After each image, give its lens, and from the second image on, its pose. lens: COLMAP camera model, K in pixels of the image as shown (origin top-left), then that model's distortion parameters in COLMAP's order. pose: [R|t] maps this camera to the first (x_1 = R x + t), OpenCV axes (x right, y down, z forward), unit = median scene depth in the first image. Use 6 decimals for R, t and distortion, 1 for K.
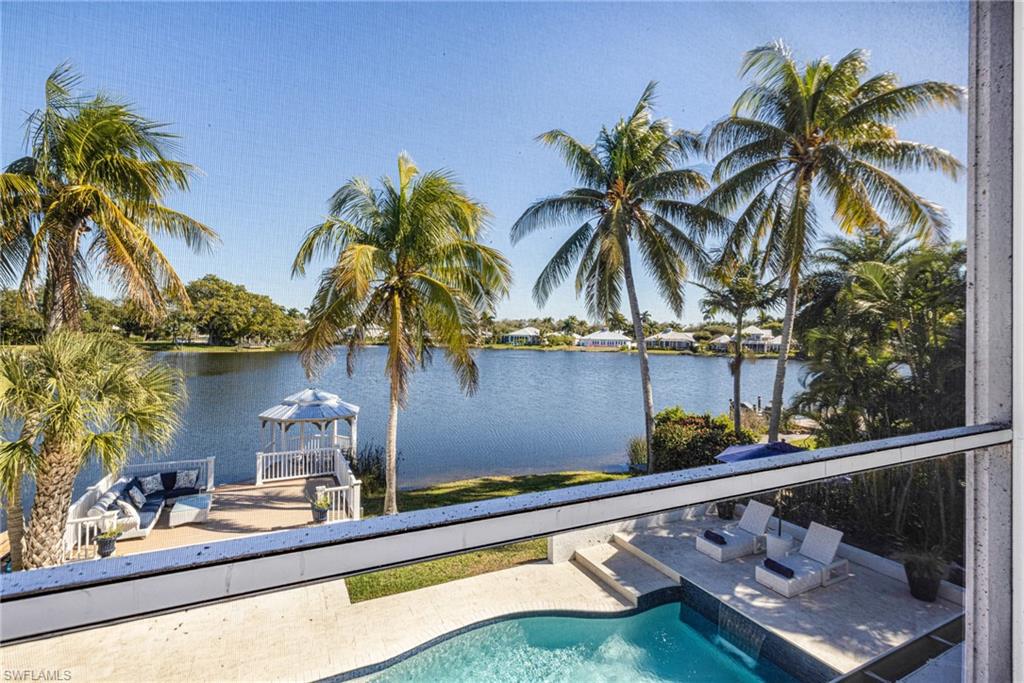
lens RADIAL K [[466.7, 0, 494.9], [0, 466.7, 332.3], [0, 0, 1]] dist [-0.000997, 0.000062]
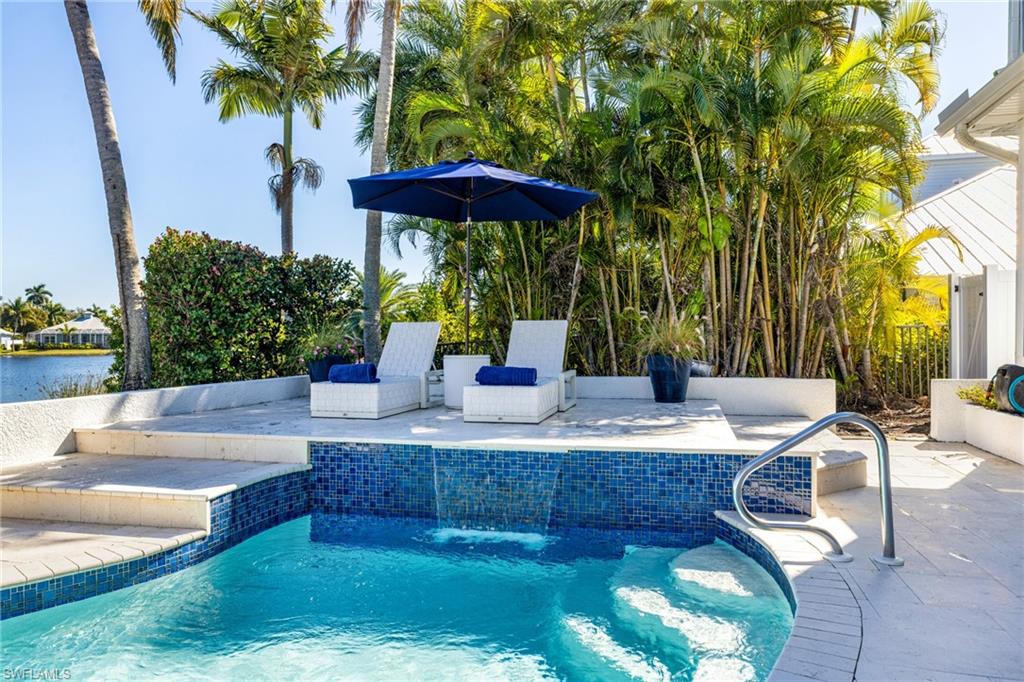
lens RADIAL K [[715.8, 0, 515.1], [0, 715.8, 349.6], [0, 0, 1]] dist [0.001128, -0.000303]
pose [[0.619486, -0.018761, 0.784784, 0.039994], [0.010655, 0.999823, 0.015490, 0.266453], [-0.784936, -0.001234, 0.619576, 0.321207]]
